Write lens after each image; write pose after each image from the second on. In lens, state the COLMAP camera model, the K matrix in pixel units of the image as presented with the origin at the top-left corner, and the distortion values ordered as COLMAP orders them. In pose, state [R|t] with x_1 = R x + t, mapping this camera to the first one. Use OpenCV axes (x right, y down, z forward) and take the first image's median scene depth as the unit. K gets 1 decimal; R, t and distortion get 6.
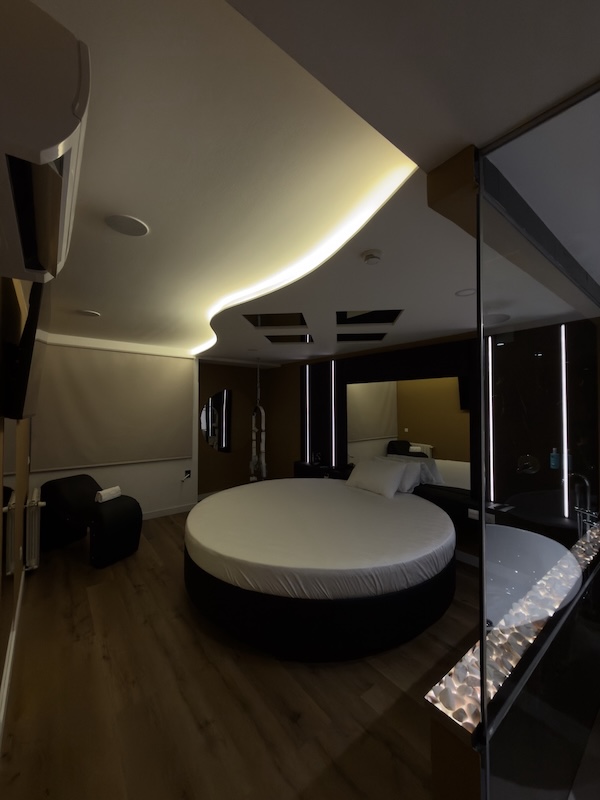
lens RADIAL K [[318.4, 0, 300.4], [0, 318.4, 400.0], [0, 0, 1]] dist [-0.000856, 0.000604]
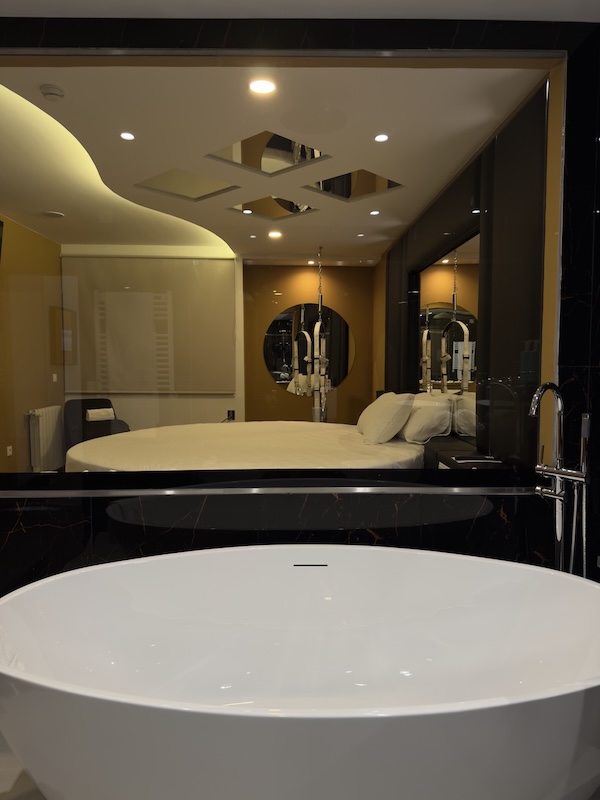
lens RADIAL K [[563.5, 0, 298.7], [0, 563.5, 400.4], [0, 0, 1]] dist [0.058787, -0.075912]
pose [[0.798974, 0.035144, -0.600338, 0.977529], [0.016689, 0.996611, 0.080554, 0.155612], [0.601134, -0.074380, 0.795679, 0.058488]]
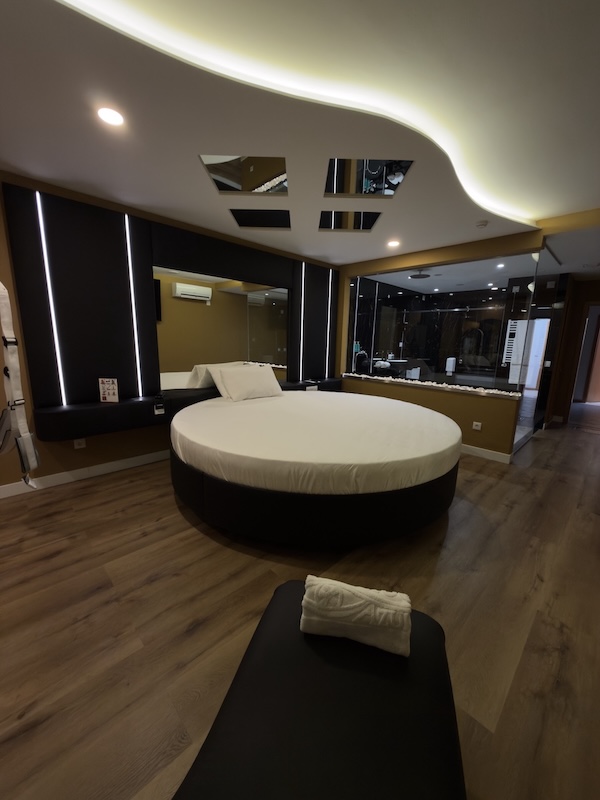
lens RADIAL K [[318.4, 0, 298.4], [0, 318.4, 398.5], [0, 0, 1]] dist [-0.000856, 0.000604]
pose [[-0.107875, -0.186170, 0.976577, -0.923468], [-0.048458, 0.982127, 0.181876, 0.138503], [-0.992983, -0.027704, -0.114968, 1.260169]]
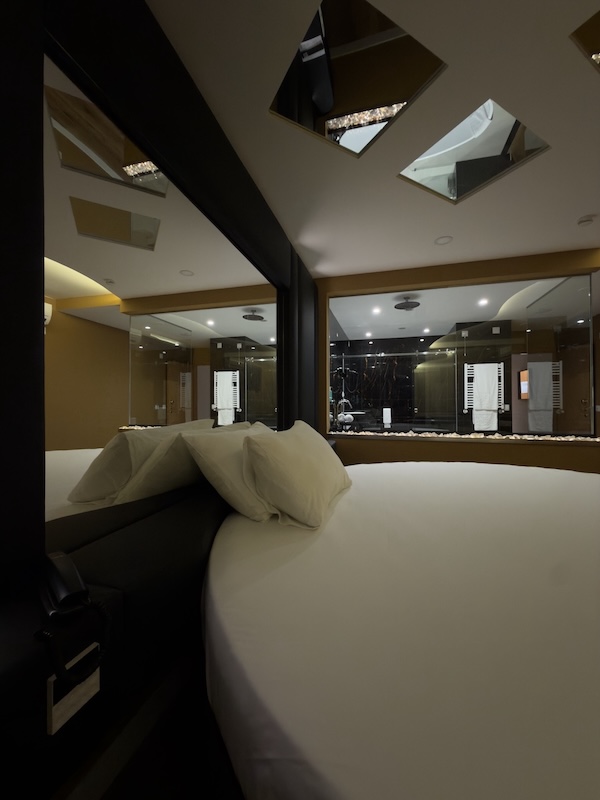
lens RADIAL K [[318.4, 0, 300.6], [0, 318.4, 403.9], [0, 0, 1]] dist [-0.000856, 0.000604]
pose [[-0.592984, -0.002590, 0.805210, -0.092230], [-0.021454, 0.999691, -0.012585, 0.224520], [-0.804928, -0.024738, -0.592856, 1.596138]]
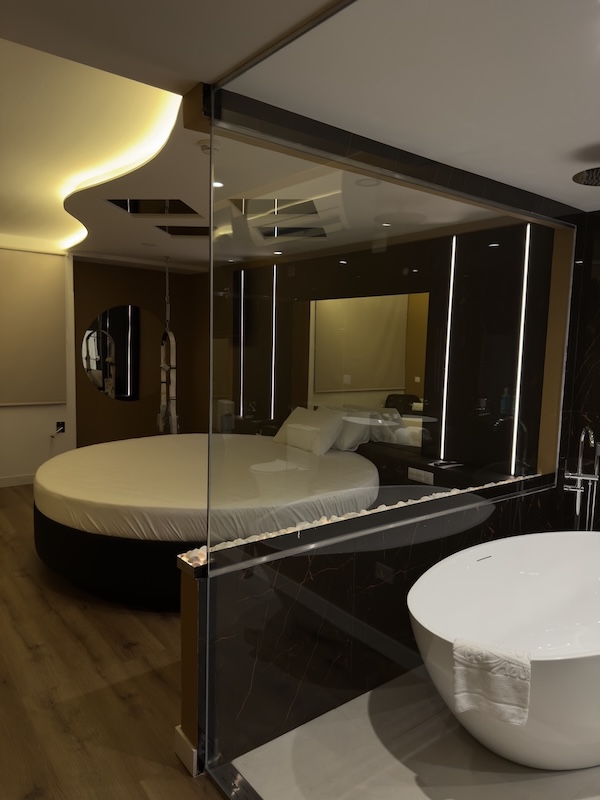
lens RADIAL K [[563.5, 0, 301.1], [0, 563.5, 402.6], [0, 0, 1]] dist [0.058787, -0.075912]
pose [[0.999696, 0.024639, -0.000416, 0.278121], [-0.024394, 0.991880, 0.124814, 0.023832], [0.003488, -0.124766, 0.992180, -0.352439]]
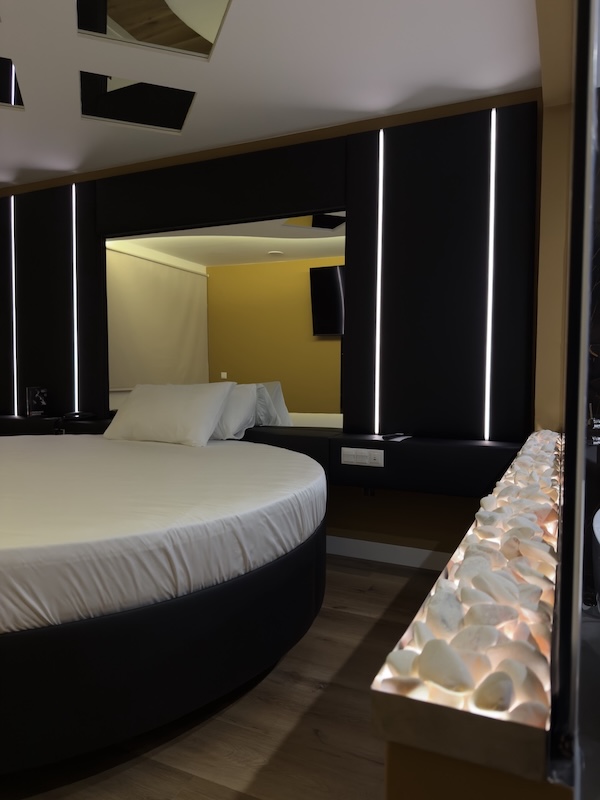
lens RADIAL K [[563.5, 0, 302.8], [0, 563.5, 397.5], [0, 0, 1]] dist [0.058787, -0.075912]
pose [[0.891003, -0.012213, 0.453832, 0.037333], [-0.015903, 0.998185, 0.058084, 0.213105], [-0.453718, -0.058970, 0.889192, 0.195920]]
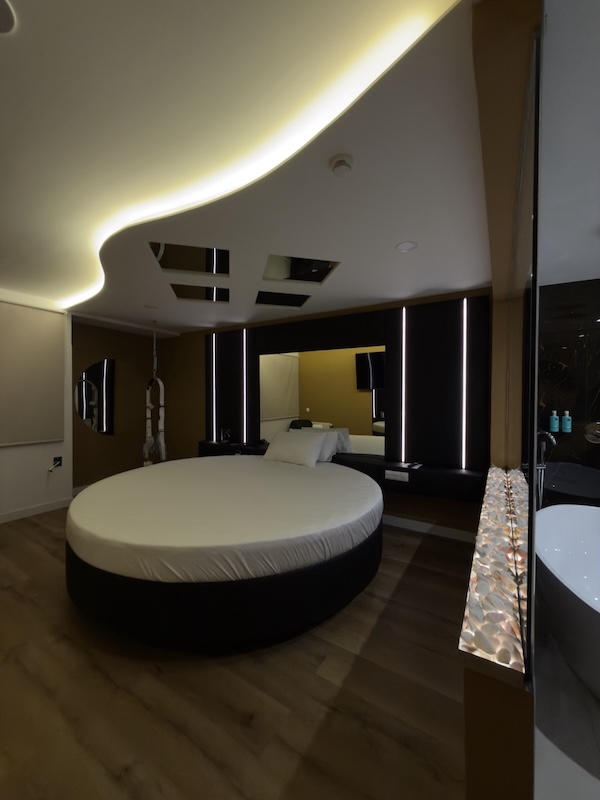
lens RADIAL K [[318.4, 0, 300.3], [0, 318.4, 399.8], [0, 0, 1]] dist [-0.000856, 0.000604]
pose [[0.942143, -0.001049, 0.335211, -0.092400], [-0.010284, 0.999434, 0.032032, 0.083765], [-0.335055, -0.033626, 0.941598, 0.121522]]
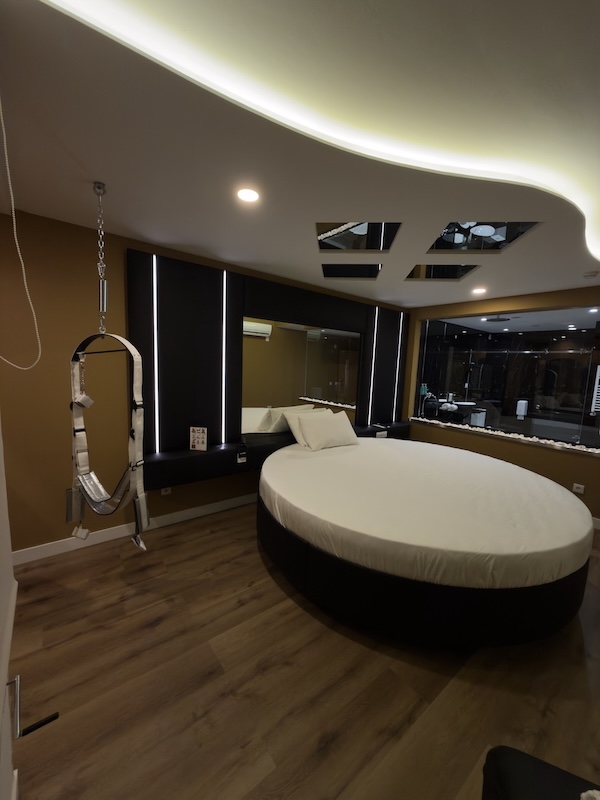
lens RADIAL K [[318.4, 0, 298.2], [0, 318.4, 397.6], [0, 0, 1]] dist [-0.000856, 0.000604]
pose [[0.001256, -0.106911, 0.994268, -0.871855], [-0.068098, 0.991951, 0.106748, 0.069168], [-0.997678, -0.067842, -0.006035, 1.426590]]
